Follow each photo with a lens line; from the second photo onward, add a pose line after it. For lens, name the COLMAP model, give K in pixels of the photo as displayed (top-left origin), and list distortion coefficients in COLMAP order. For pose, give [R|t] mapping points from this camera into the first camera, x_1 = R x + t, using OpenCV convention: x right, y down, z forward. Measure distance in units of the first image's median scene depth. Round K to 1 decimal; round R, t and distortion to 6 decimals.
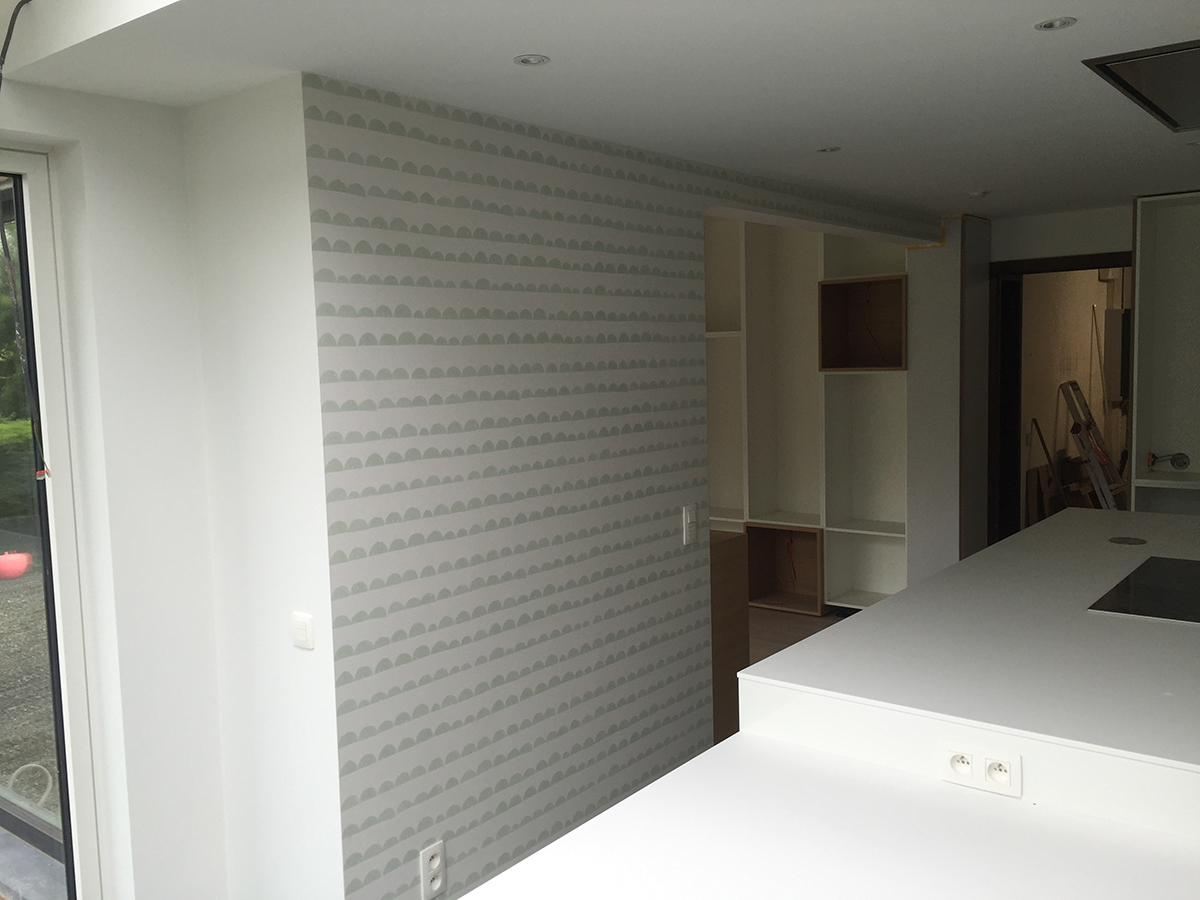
lens RADIAL K [[1039.4, 0, 602.2], [0, 1039.4, 444.5], [0, 0, 1]] dist [0.056370, -0.036701]
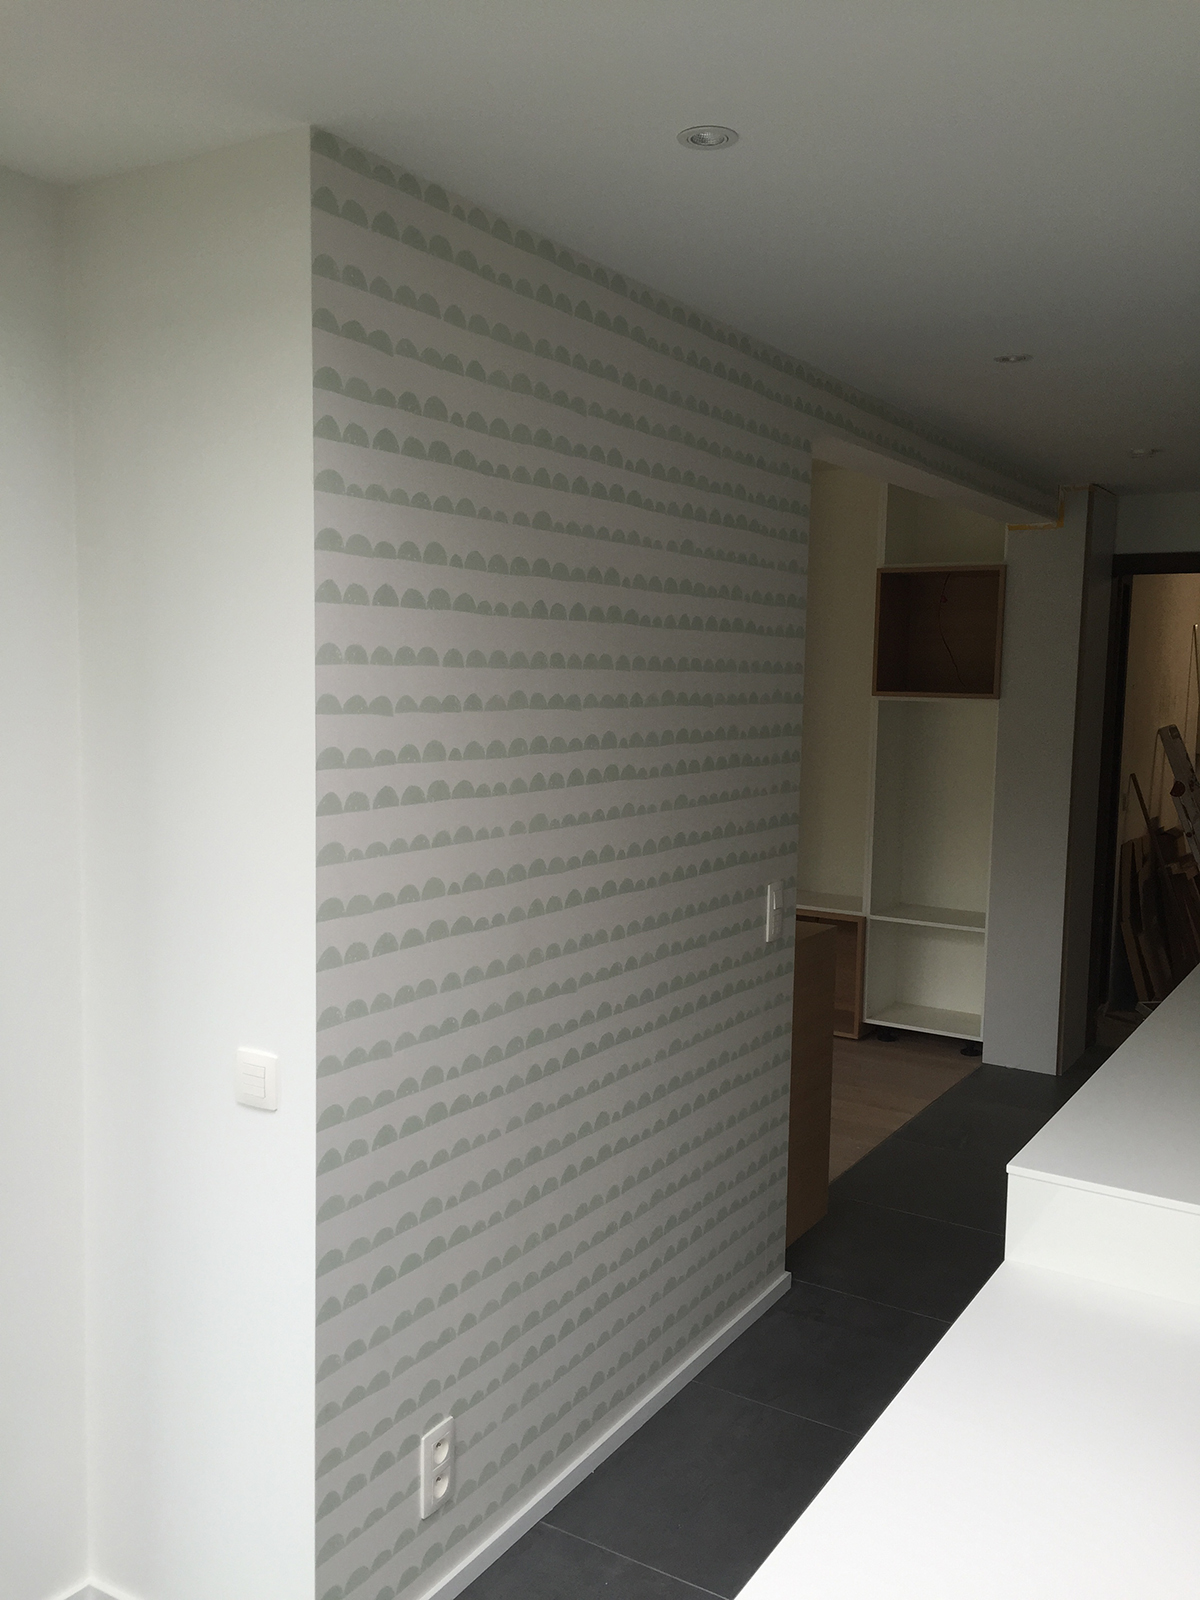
lens RADIAL K [[1385.9, 0, 603.2], [0, 1385.9, 807.2], [0, 0, 1]] dist [0.056370, -0.036701]
pose [[0.992722, 0.035608, 0.115042, -0.164660], [-0.036954, 0.999271, 0.009588, 0.007281], [-0.114616, -0.013769, 0.993314, 0.167308]]
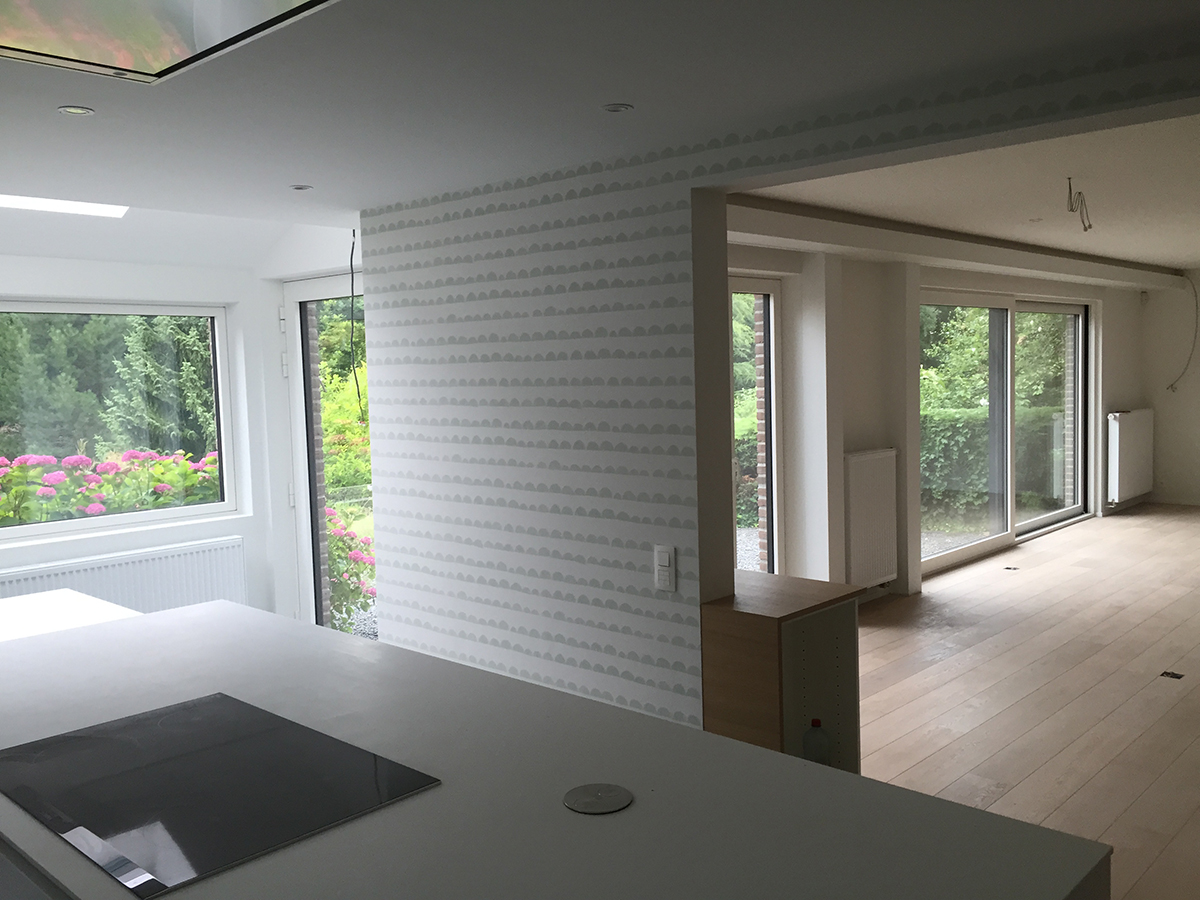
lens RADIAL K [[1039.4, 0, 601.9], [0, 1039.4, 443.4], [0, 0, 1]] dist [0.056370, -0.036701]
pose [[-0.092320, 0.104274, -0.990255, 1.193651], [-0.059528, 0.992145, 0.110023, -0.150643], [0.993948, 0.069105, -0.085387, 1.293257]]
